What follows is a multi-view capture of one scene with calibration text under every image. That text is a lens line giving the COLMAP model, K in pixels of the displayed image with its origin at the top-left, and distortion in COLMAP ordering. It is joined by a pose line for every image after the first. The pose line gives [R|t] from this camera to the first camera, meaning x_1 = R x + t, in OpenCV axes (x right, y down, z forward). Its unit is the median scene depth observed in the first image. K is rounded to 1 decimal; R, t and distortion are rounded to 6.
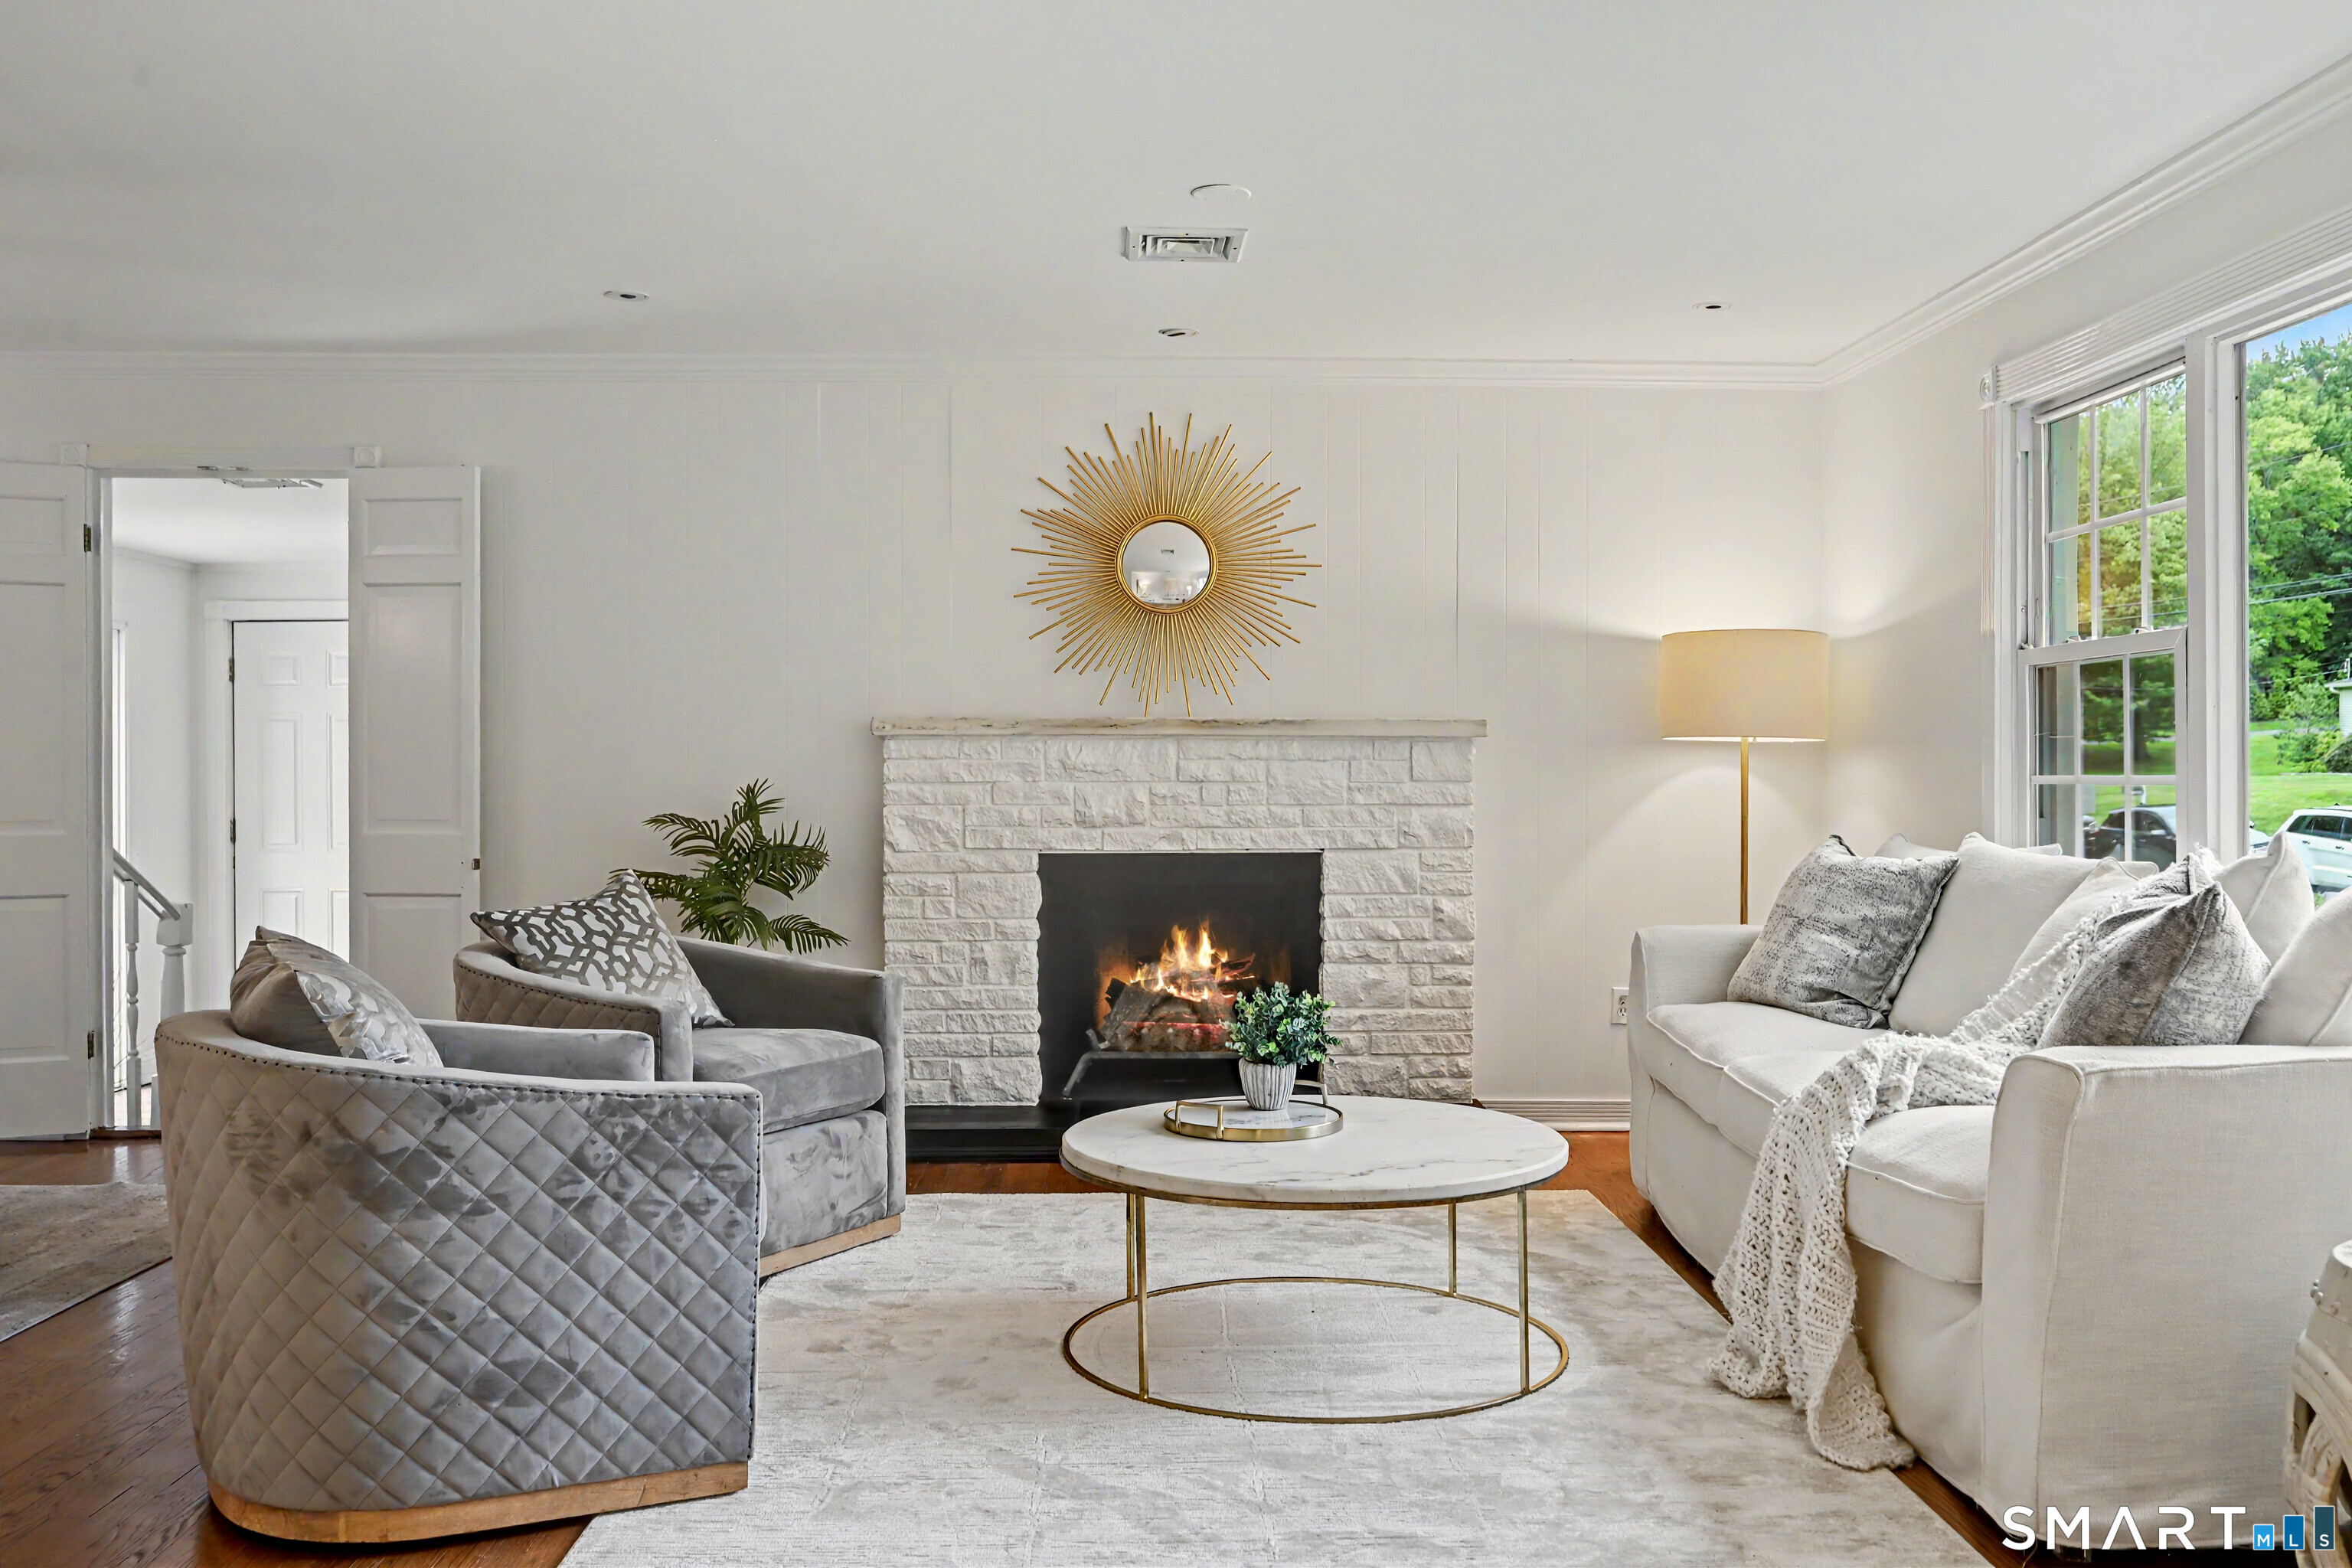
lens RADIAL K [[2023.6, 0, 1186.0], [0, 2023.6, 791.7], [0, 0, 1]] dist [-0.005120, 0.011827]
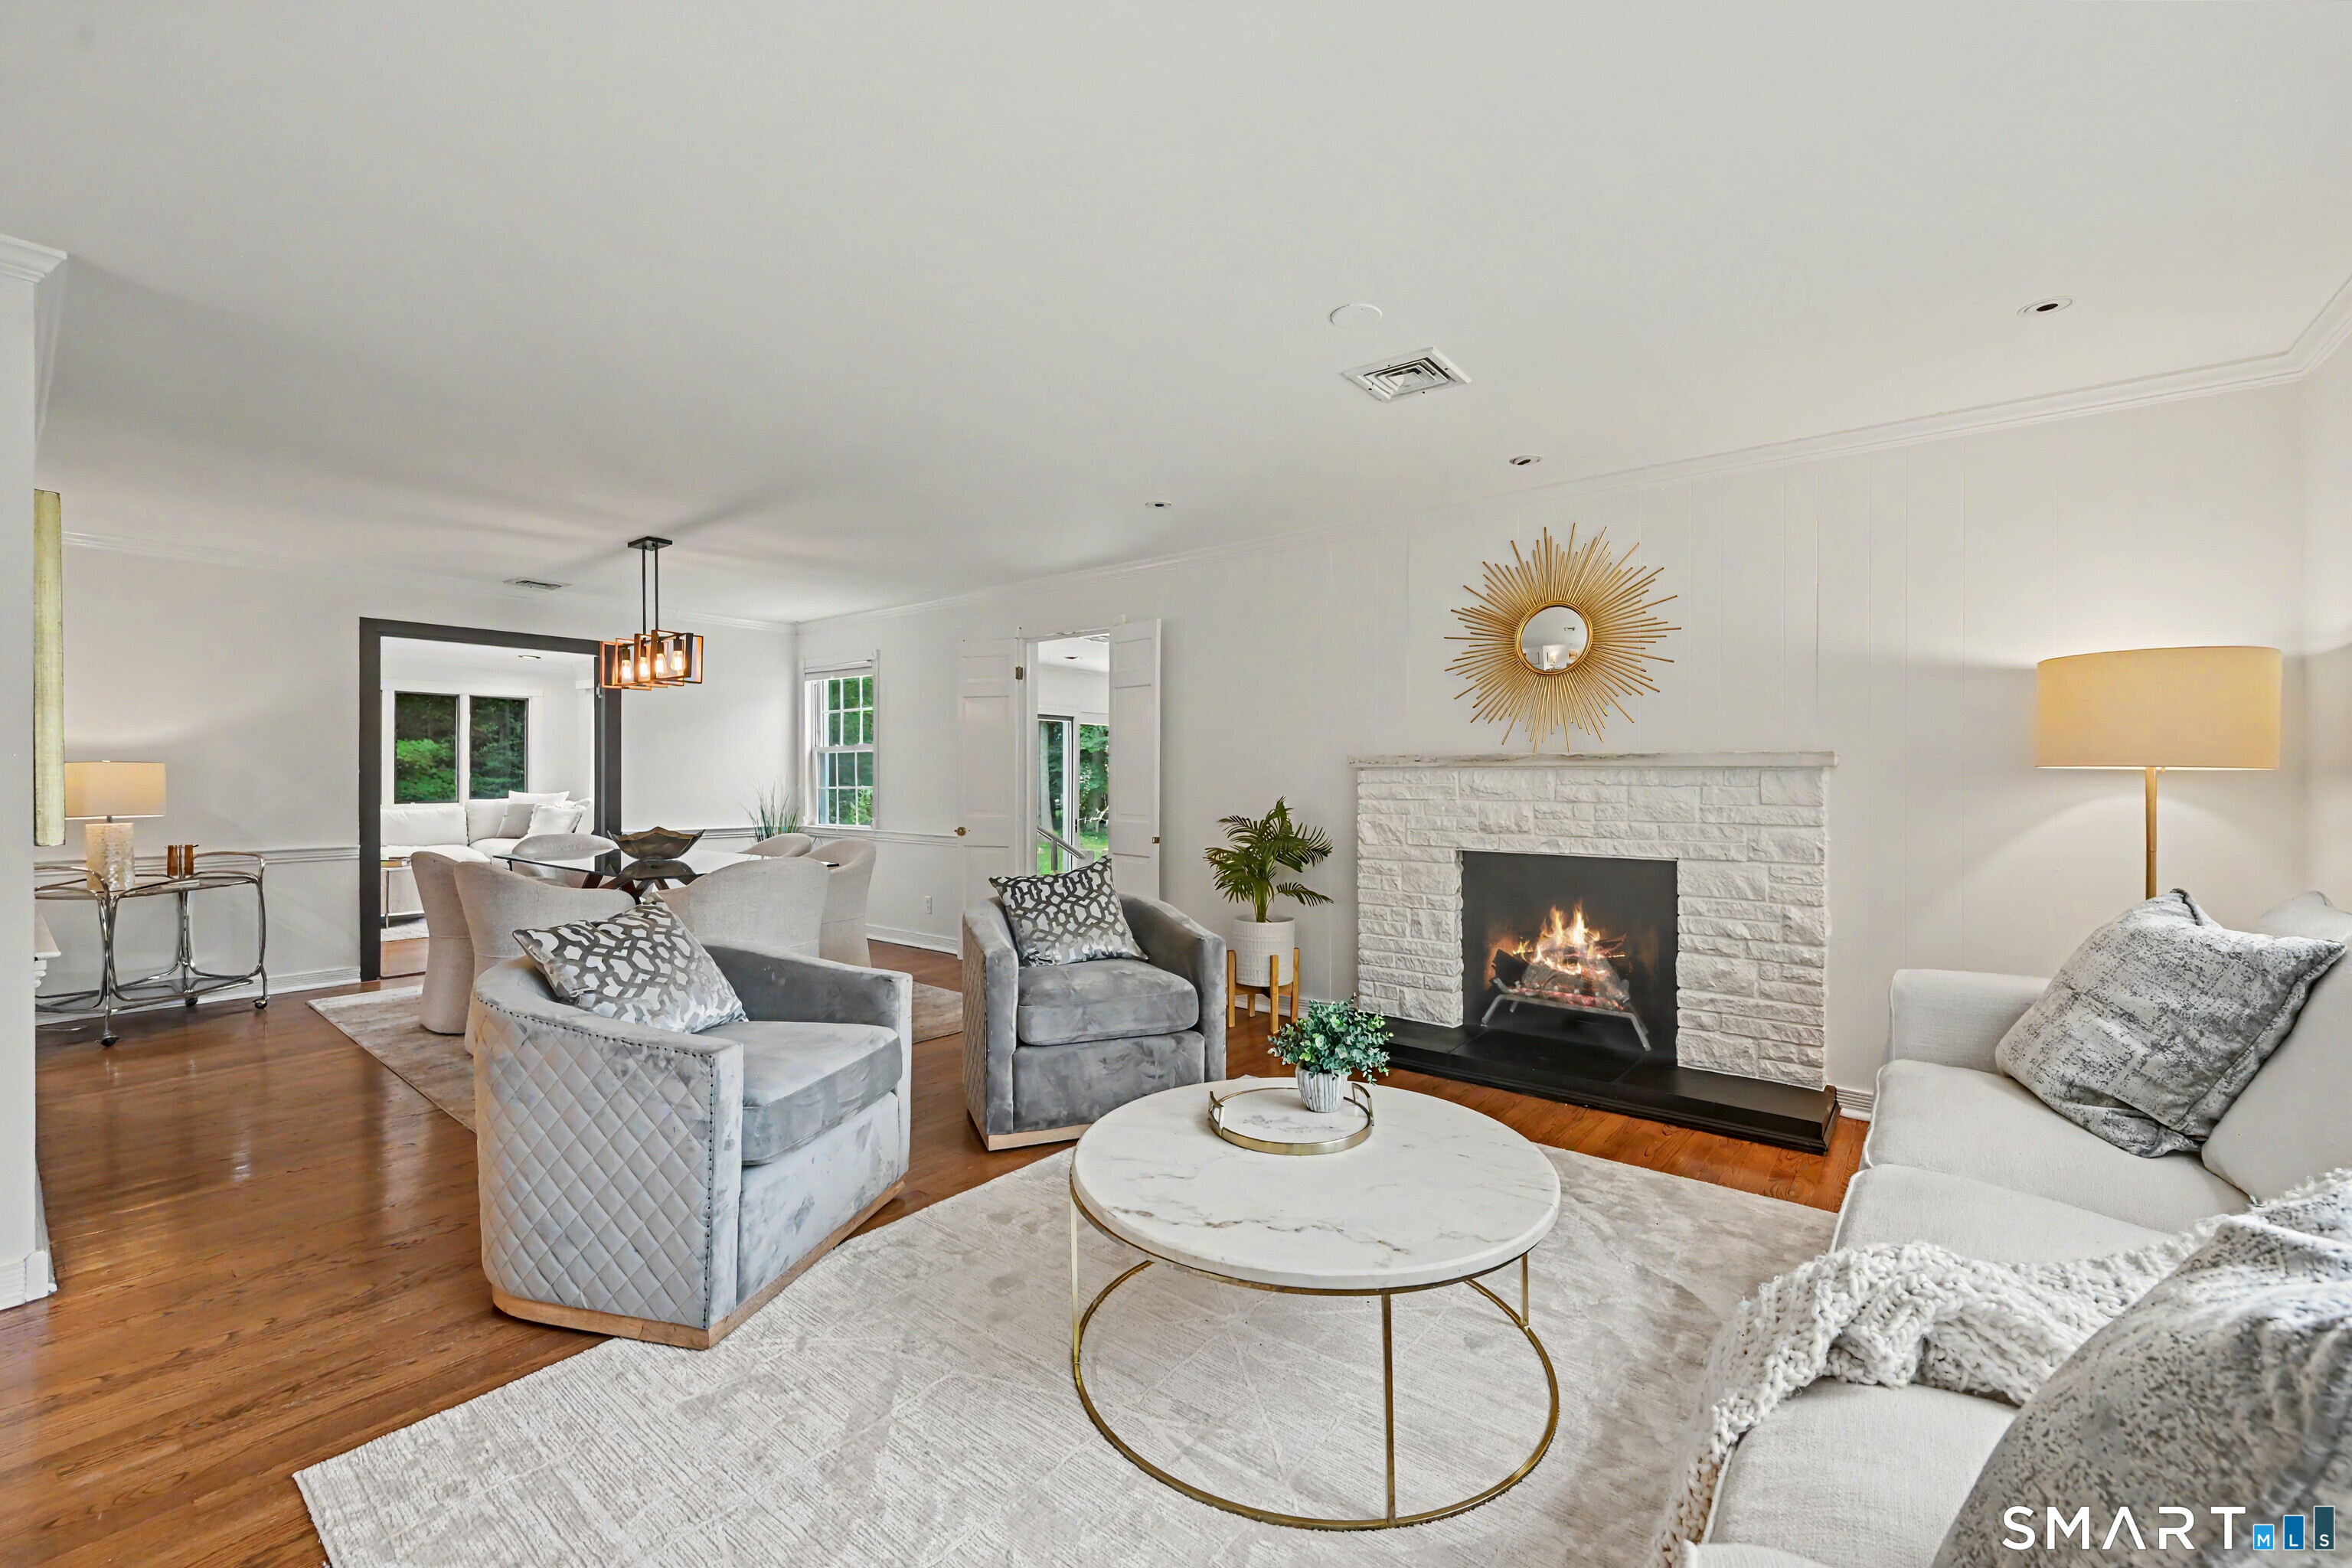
lens RADIAL K [[962.9, 0, 1181.7], [0, 962.9, 777.5], [0, 0, 1]] dist [-0.000510, 0.000426]
pose [[0.764206, 0.002239, -0.644968, 0.269447], [-0.007659, 0.999955, -0.005604, -0.019131], [0.644927, 0.009222, 0.764189, 0.450015]]
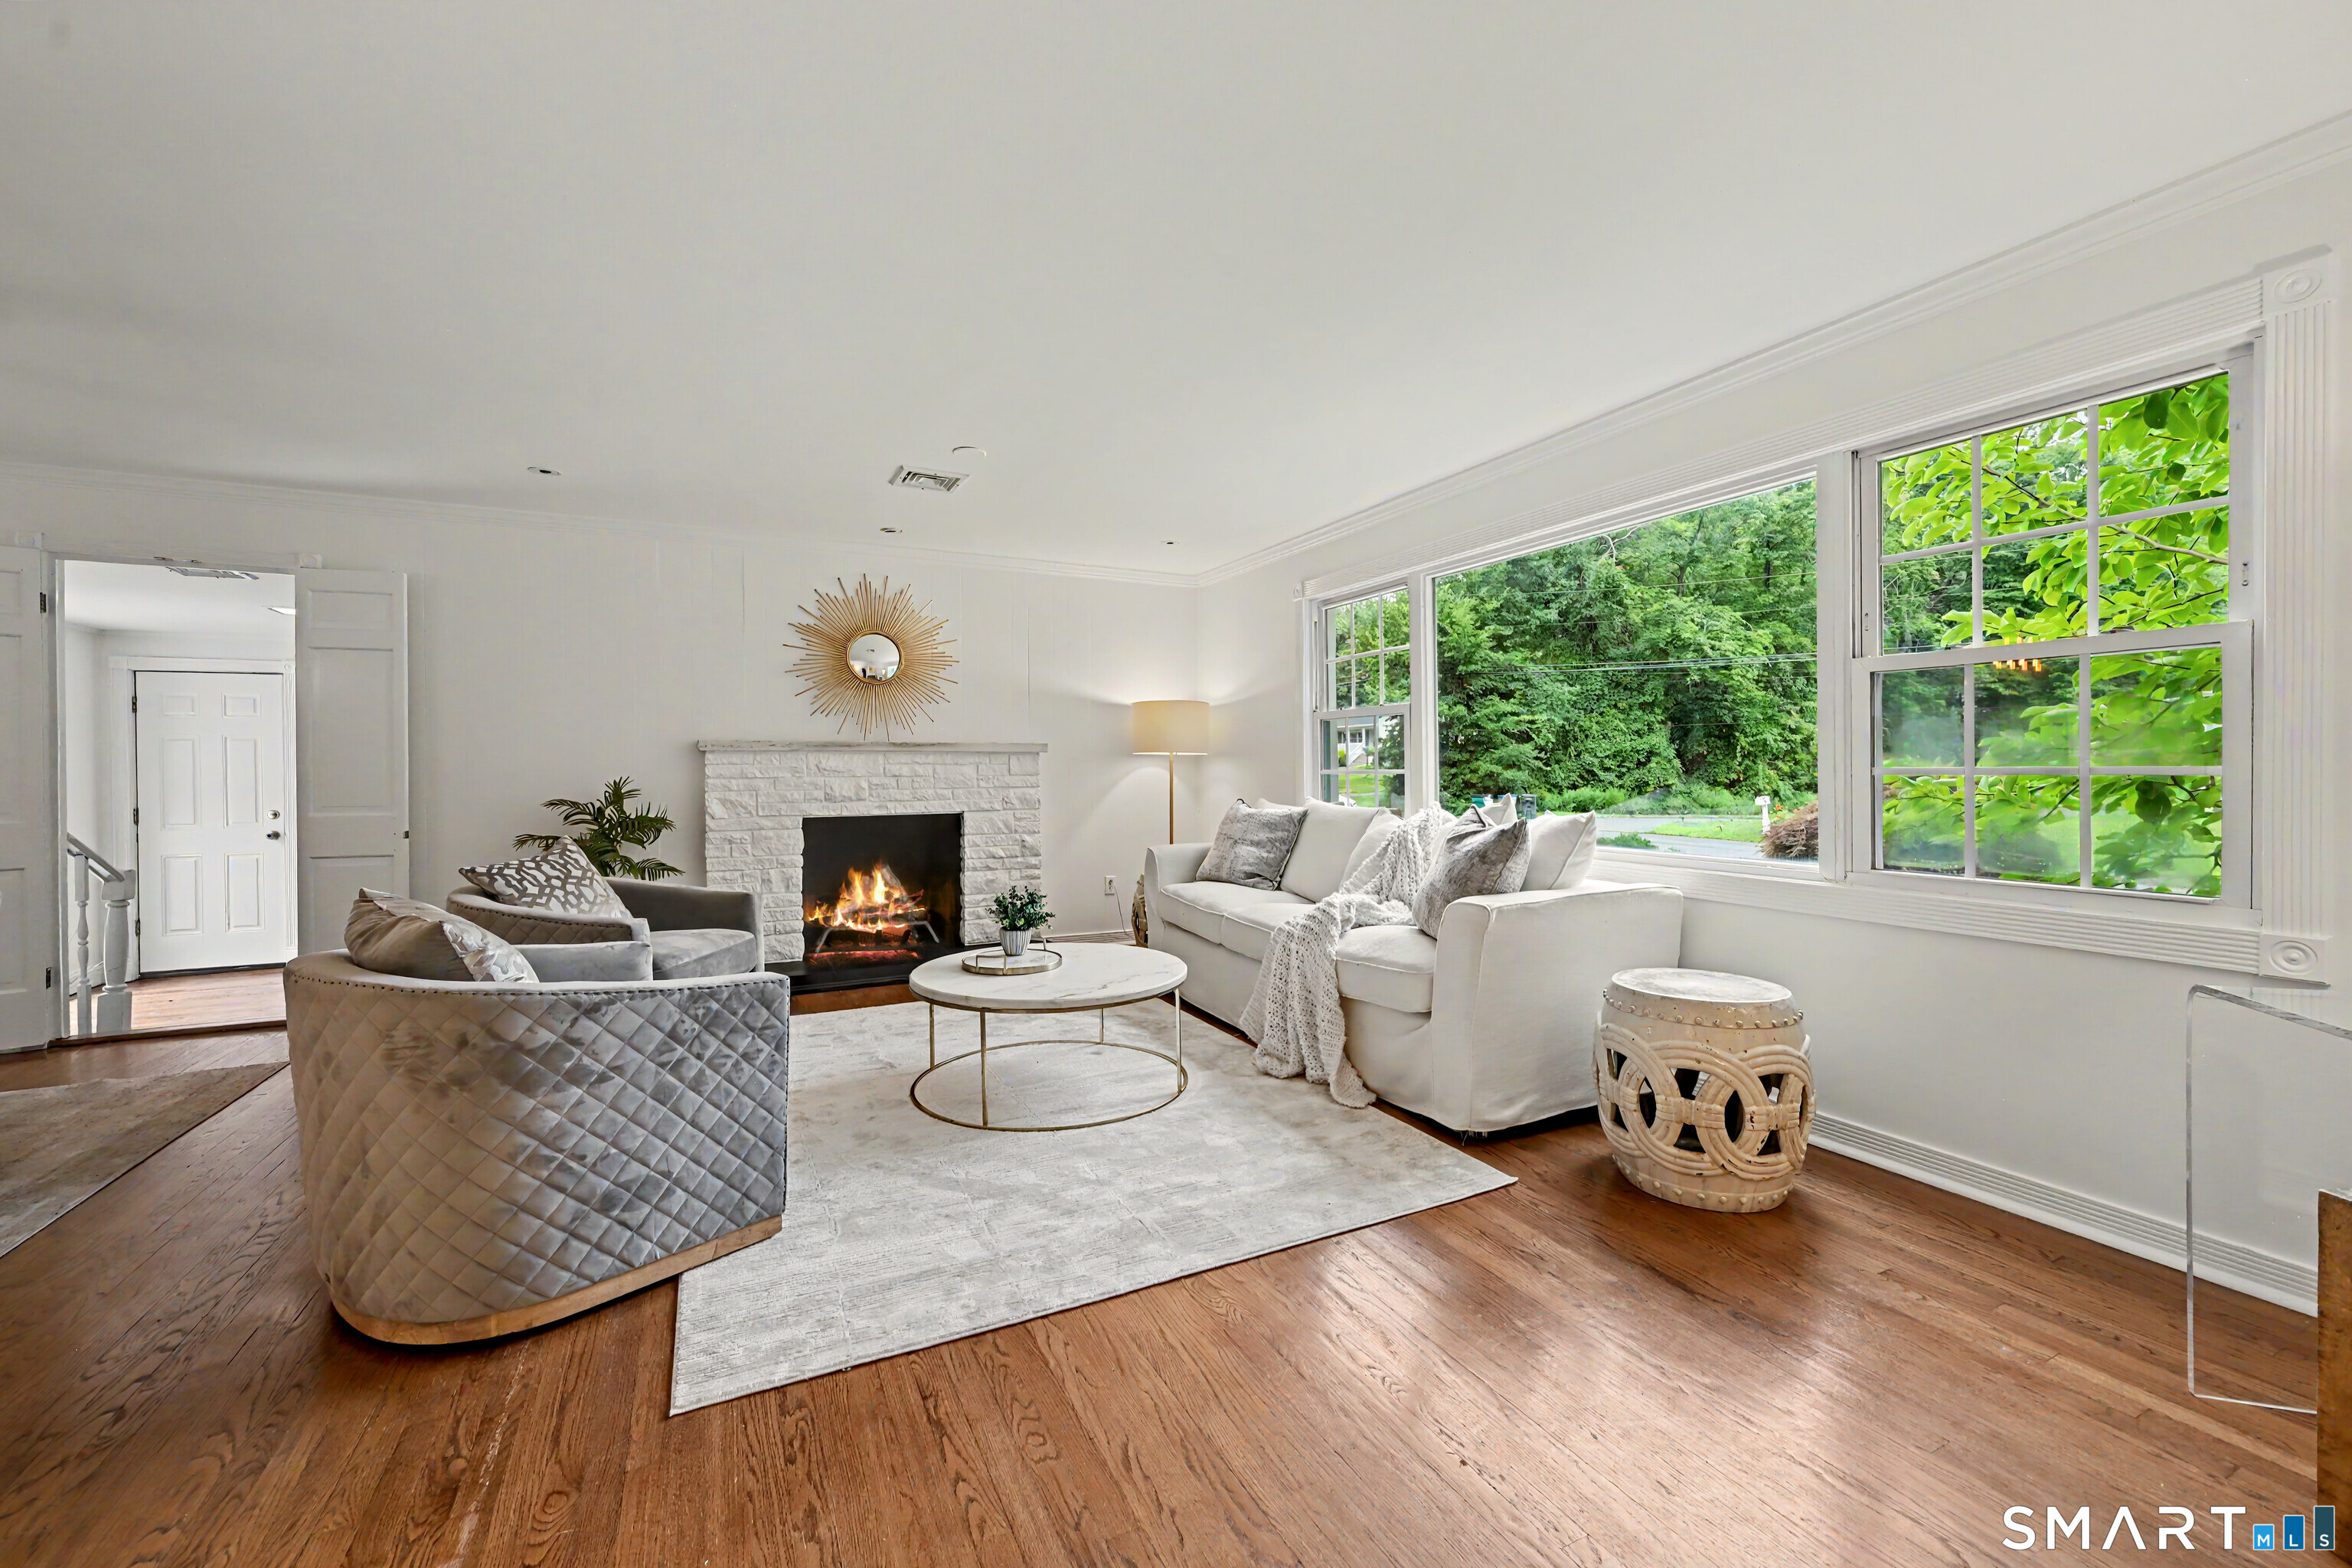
lens RADIAL K [[960.0, 0, 1185.9], [0, 960.0, 775.2], [0, 0, 1]] dist [0.001277, 0.000007]
pose [[0.906857, -0.008301, 0.421358, -0.153270], [0.010128, 0.999947, -0.002099, -0.001800], [-0.421318, 0.006172, 0.906892, 0.122118]]
